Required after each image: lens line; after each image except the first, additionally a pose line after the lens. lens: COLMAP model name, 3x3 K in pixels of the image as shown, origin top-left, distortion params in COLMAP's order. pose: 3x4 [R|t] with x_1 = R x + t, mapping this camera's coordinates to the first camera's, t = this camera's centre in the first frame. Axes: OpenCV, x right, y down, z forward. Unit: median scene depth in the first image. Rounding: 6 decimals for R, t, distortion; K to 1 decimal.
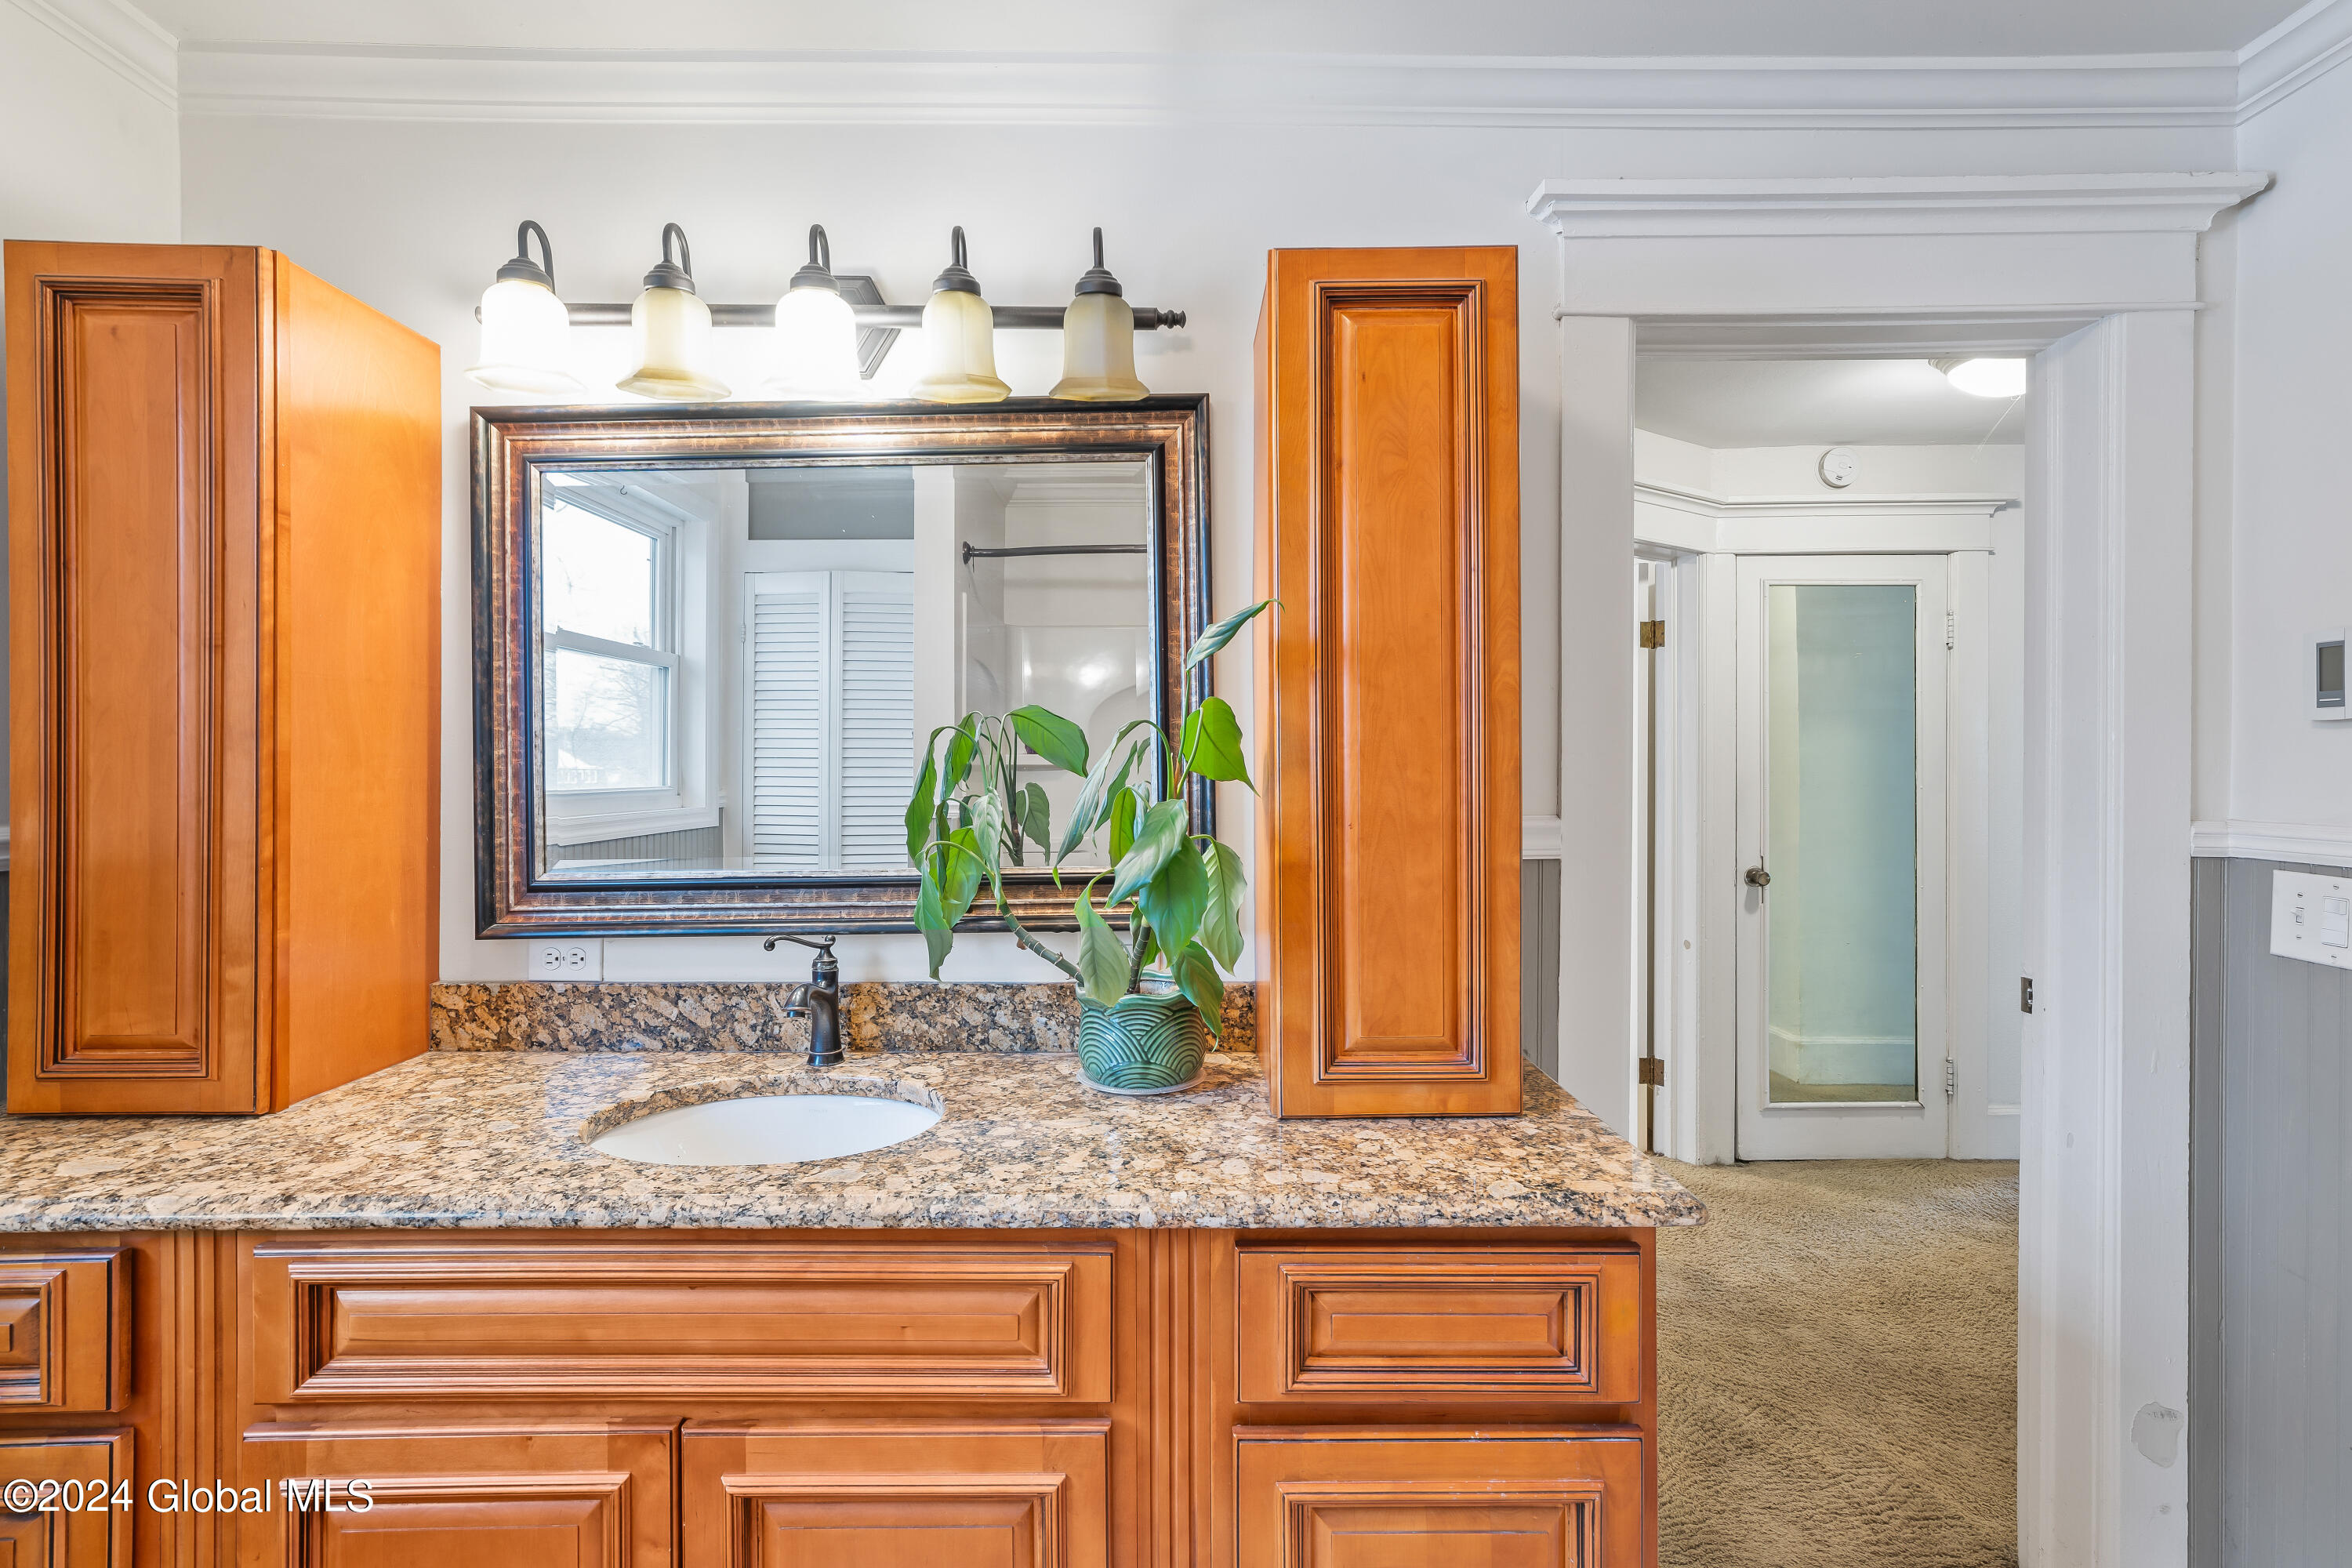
lens RADIAL K [[1082.0, 0, 1188.8], [0, 1082.0, 764.5], [0, 0, 1]] dist [-0.001402, 0.002862]
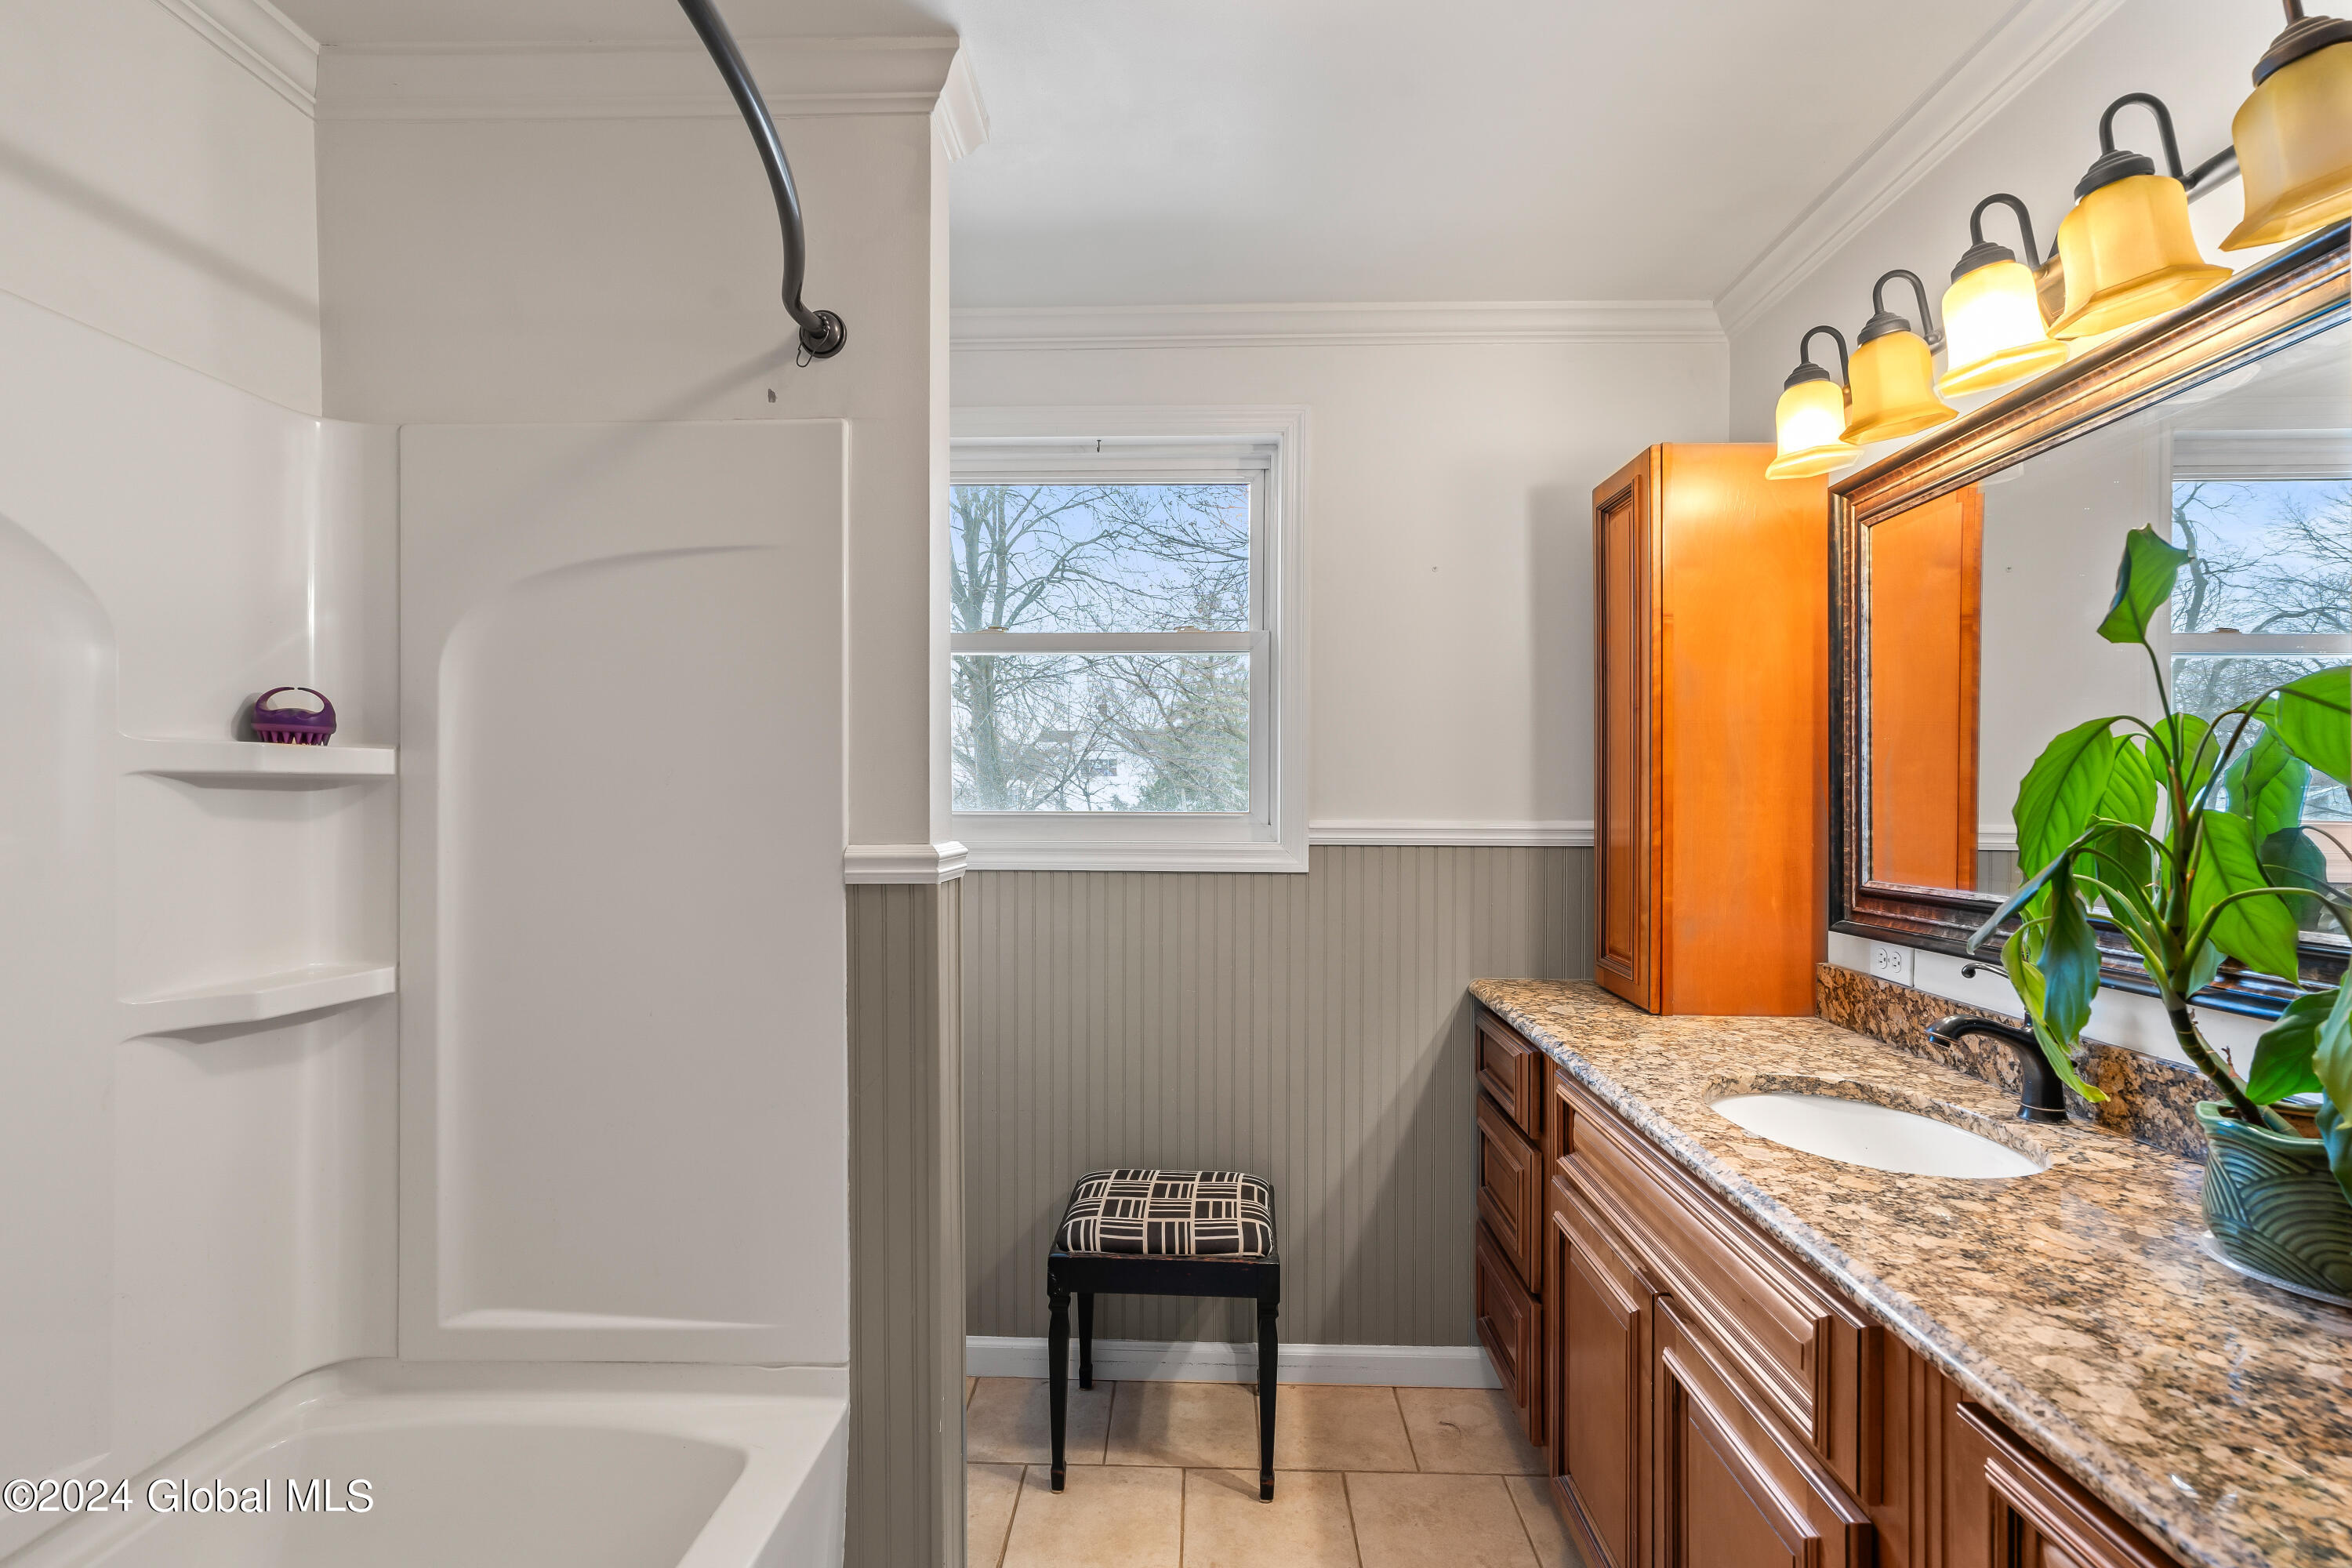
lens RADIAL K [[1082.0, 0, 1178.3], [0, 1082.0, 788.2], [0, 0, 1]] dist [-0.001402, 0.002862]
pose [[-0.046208, -0.004089, -0.998923, 0.626069], [-0.007763, 0.999963, -0.003734, 0.015189], [0.998902, 0.007582, -0.046238, 0.363162]]
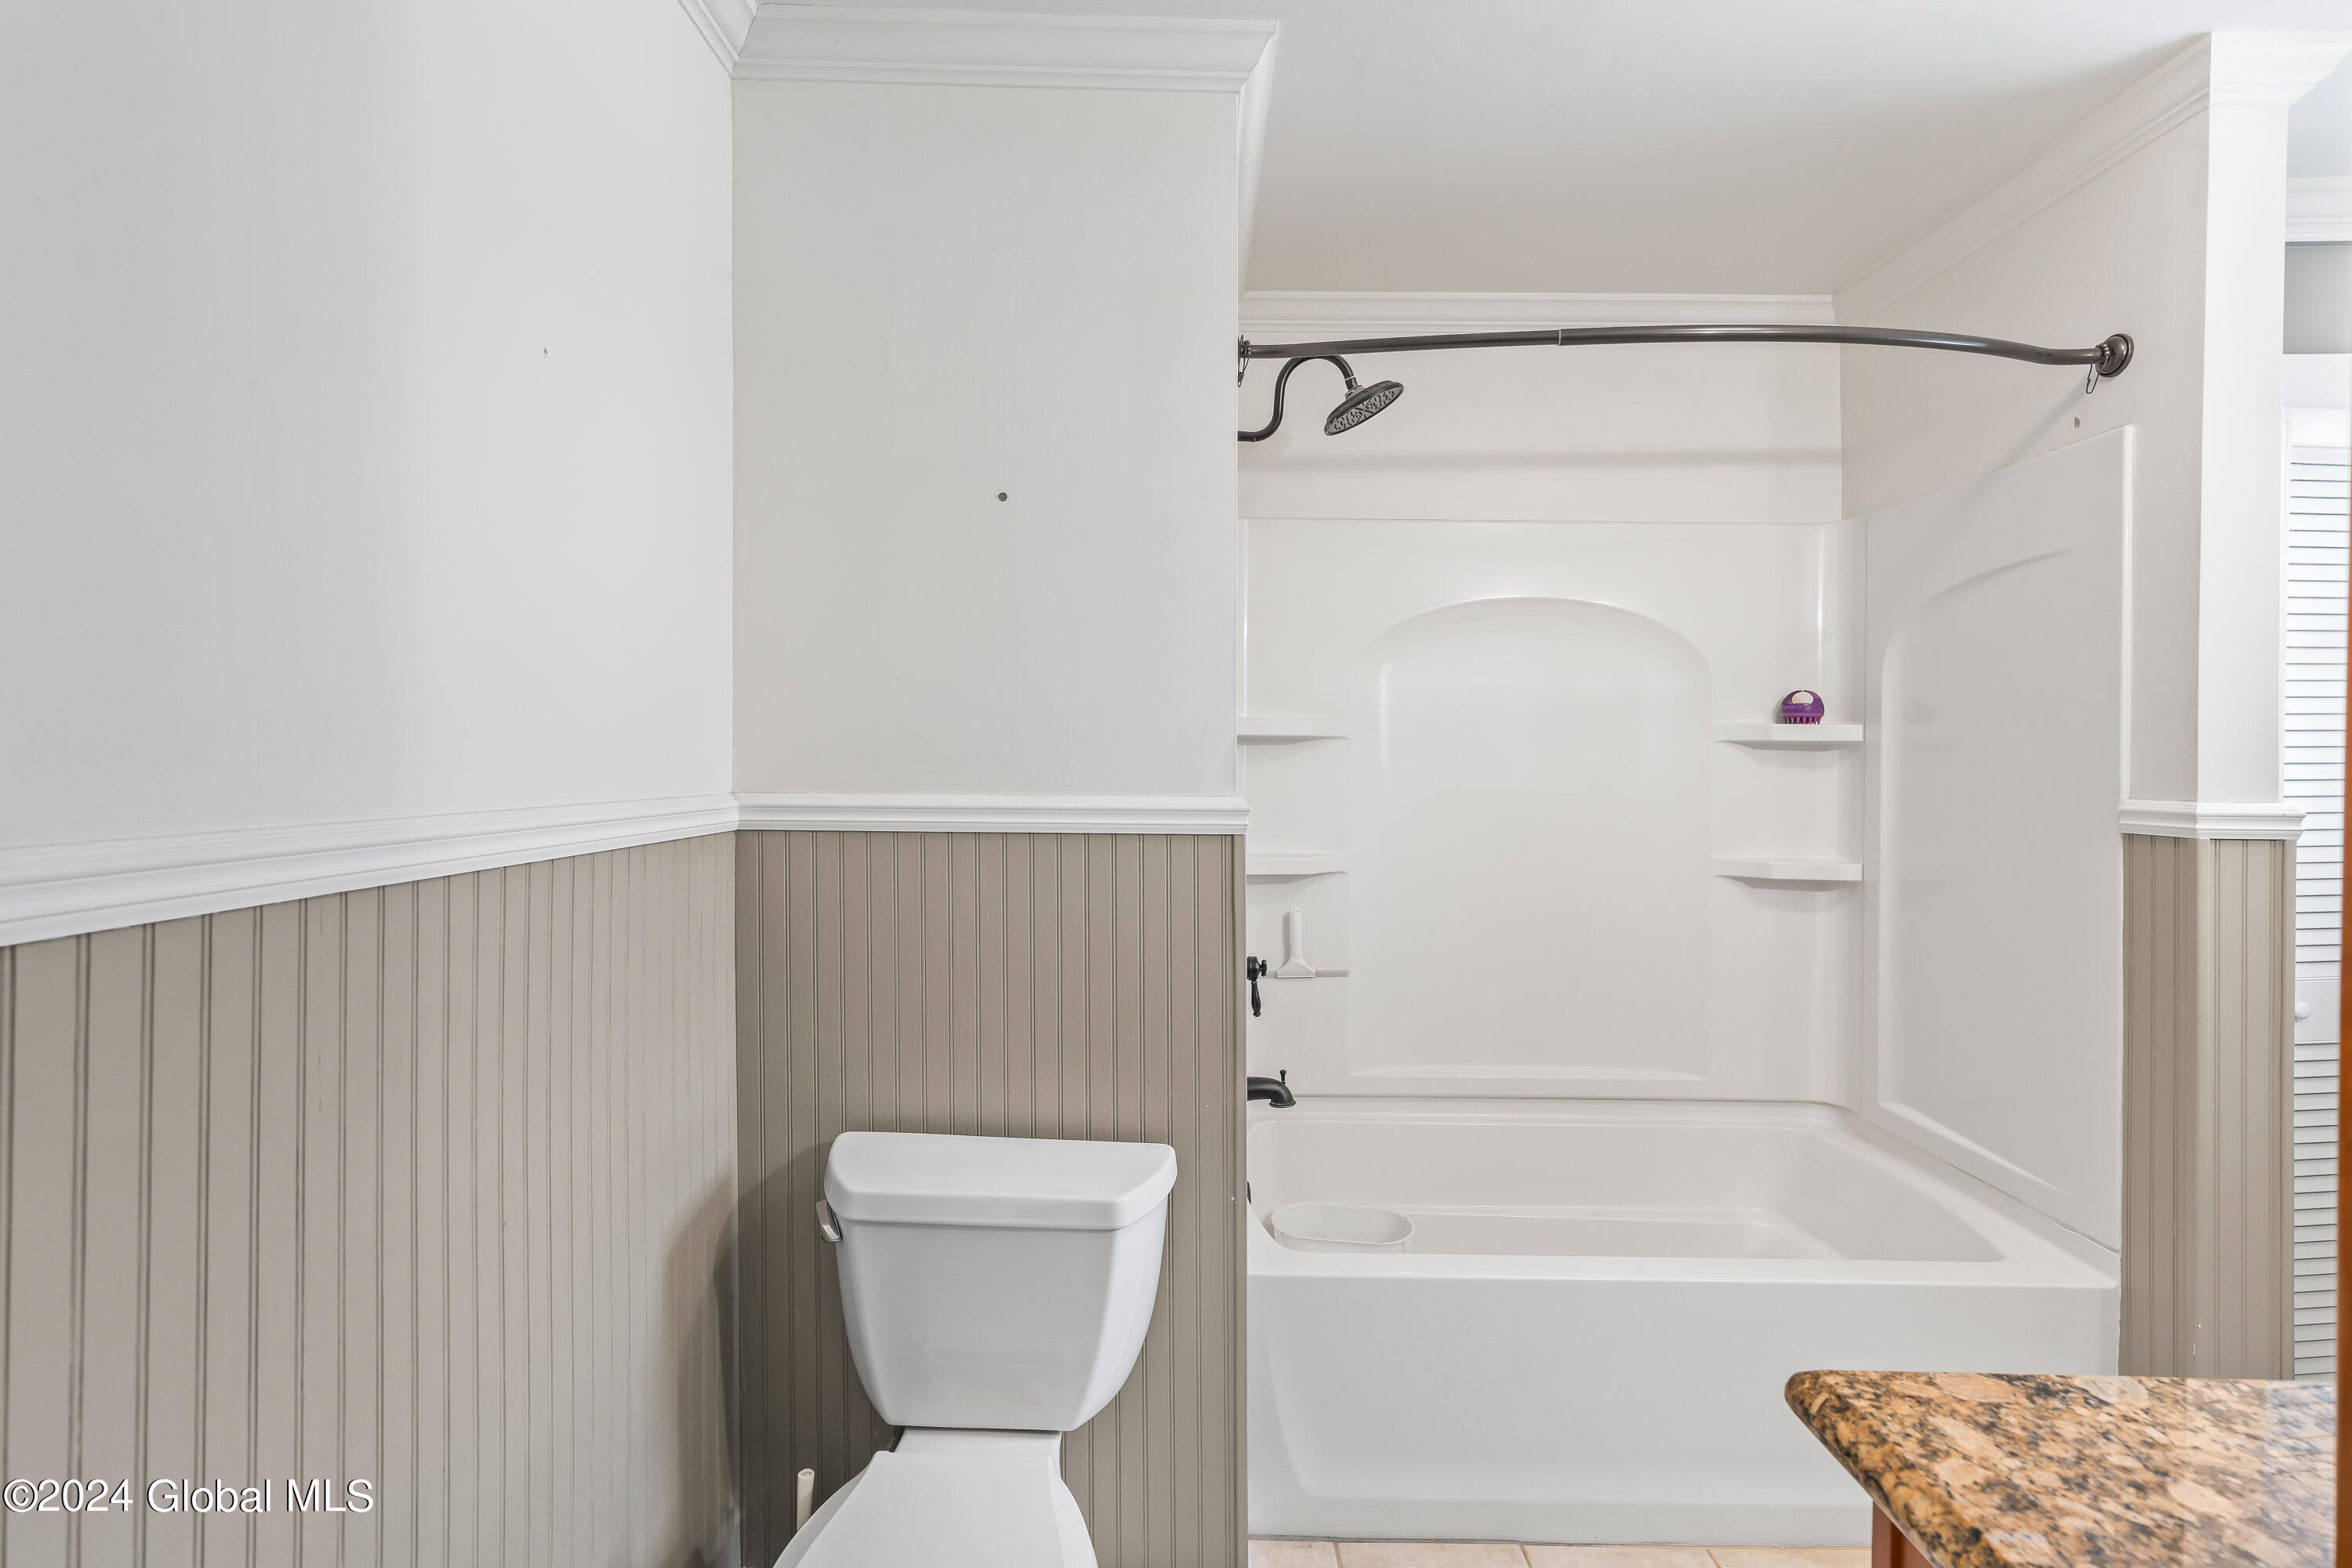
lens RADIAL K [[1082.0, 0, 1159.3], [0, 1082.0, 767.2], [0, 0, 1]] dist [-0.001402, 0.002862]
pose [[-0.999408, -0.010452, 0.032767, 0.621643], [-0.009685, 0.999678, 0.023462, 0.015781], [-0.033002, 0.023130, -0.999188, 1.226771]]
